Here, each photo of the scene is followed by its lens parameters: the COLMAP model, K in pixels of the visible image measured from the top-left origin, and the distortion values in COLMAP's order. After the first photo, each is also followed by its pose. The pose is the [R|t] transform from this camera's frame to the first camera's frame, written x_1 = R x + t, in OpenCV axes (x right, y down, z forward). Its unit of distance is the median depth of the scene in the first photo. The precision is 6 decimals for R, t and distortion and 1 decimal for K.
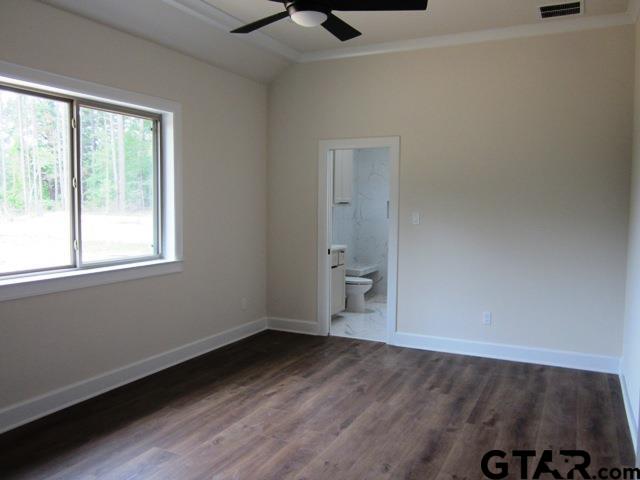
lens RADIAL K [[541.1, 0, 320.1], [0, 541.1, 240.3], [0, 0, 1]] dist [0.006060, -0.004127]
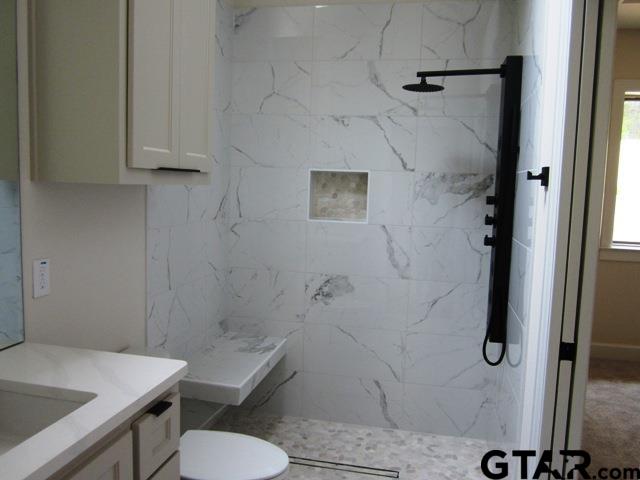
lens RADIAL K [[541.1, 0, 319.9], [0, 541.1, 239.0], [0, 0, 1]] dist [0.006060, -0.004127]
pose [[0.968371, -0.000151, 0.249514, 0.042158], [-0.011366, 0.998935, 0.044713, -0.048383], [-0.249255, -0.046135, 0.967338, 0.722771]]
